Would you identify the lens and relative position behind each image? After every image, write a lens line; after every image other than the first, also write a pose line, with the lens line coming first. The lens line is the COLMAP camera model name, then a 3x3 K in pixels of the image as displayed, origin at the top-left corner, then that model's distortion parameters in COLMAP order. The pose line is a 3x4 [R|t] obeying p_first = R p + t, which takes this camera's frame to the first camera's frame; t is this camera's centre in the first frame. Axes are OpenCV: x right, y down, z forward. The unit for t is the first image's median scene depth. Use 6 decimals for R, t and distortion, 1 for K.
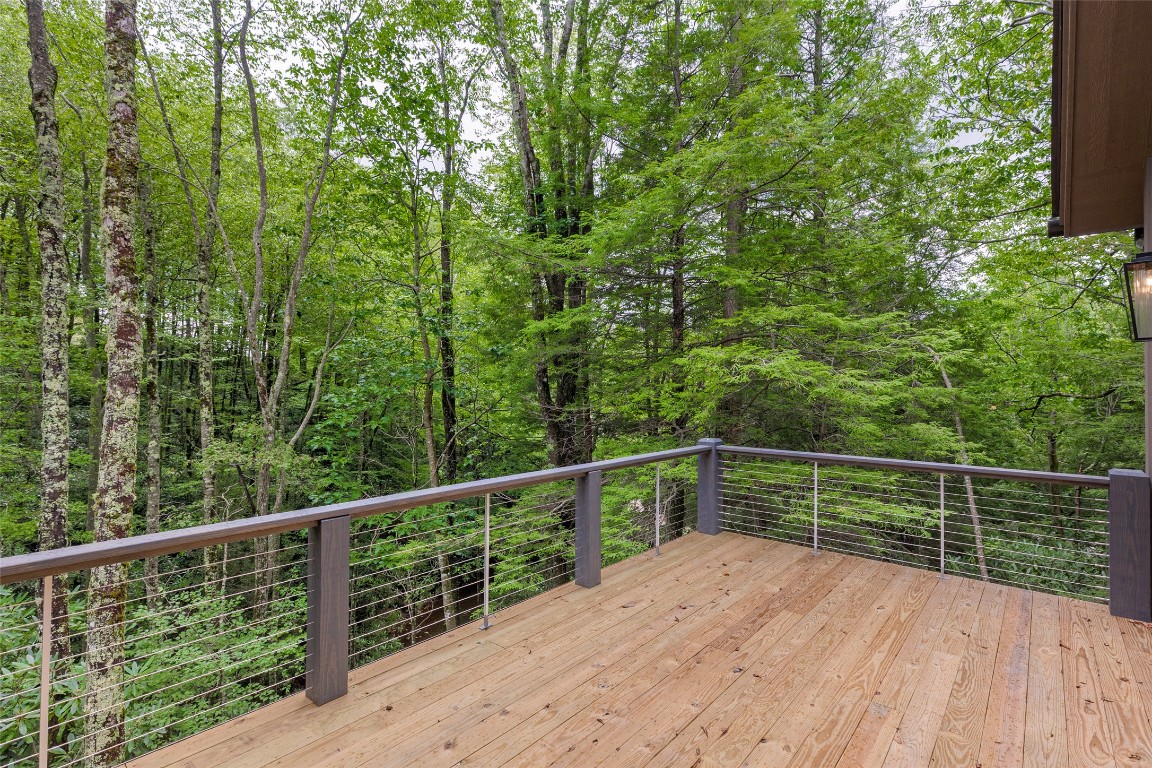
lens RADIAL K [[528.4, 0, 577.3], [0, 528.4, 385.4], [0, 0, 1]] dist [0.007099, -0.000354]
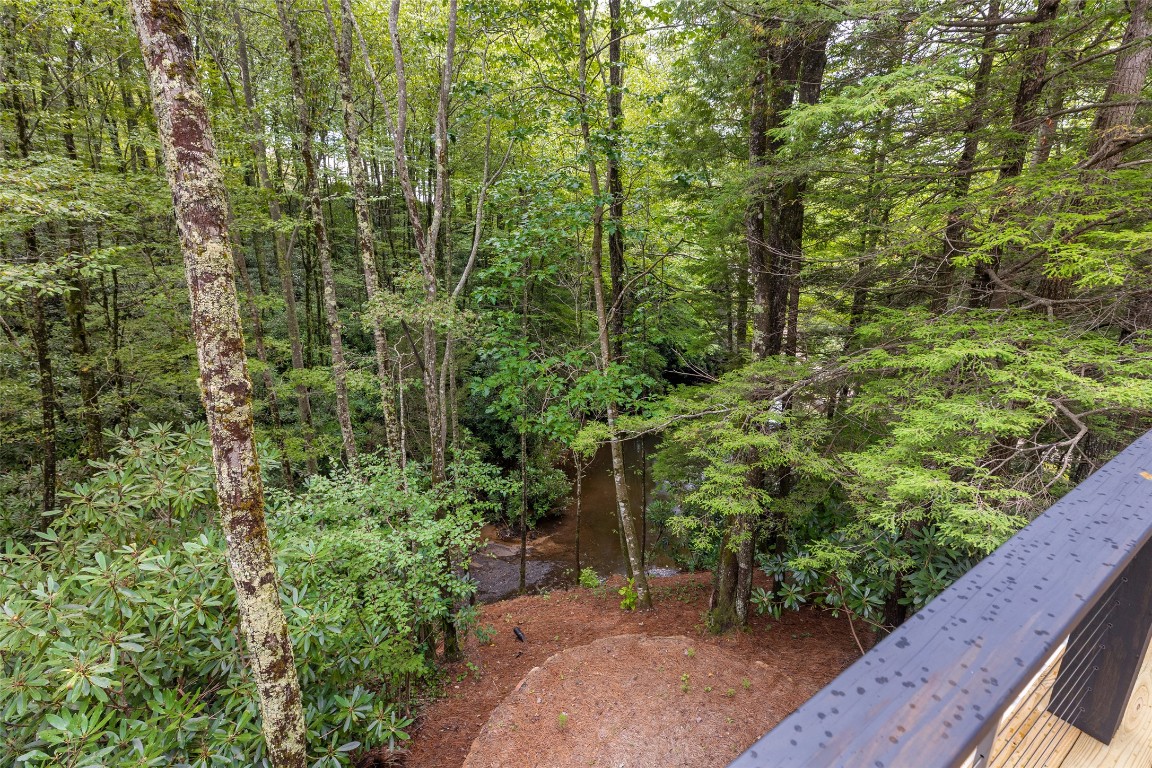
lens RADIAL K [[528.4, 0, 581.0], [0, 528.4, 386.2], [0, 0, 1]] dist [0.007099, -0.000354]
pose [[0.961359, 0.073423, -0.265327, -0.095994], [0.005761, 0.958202, 0.286036, 0.004063], [0.275238, -0.276512, 0.920752, 0.214619]]
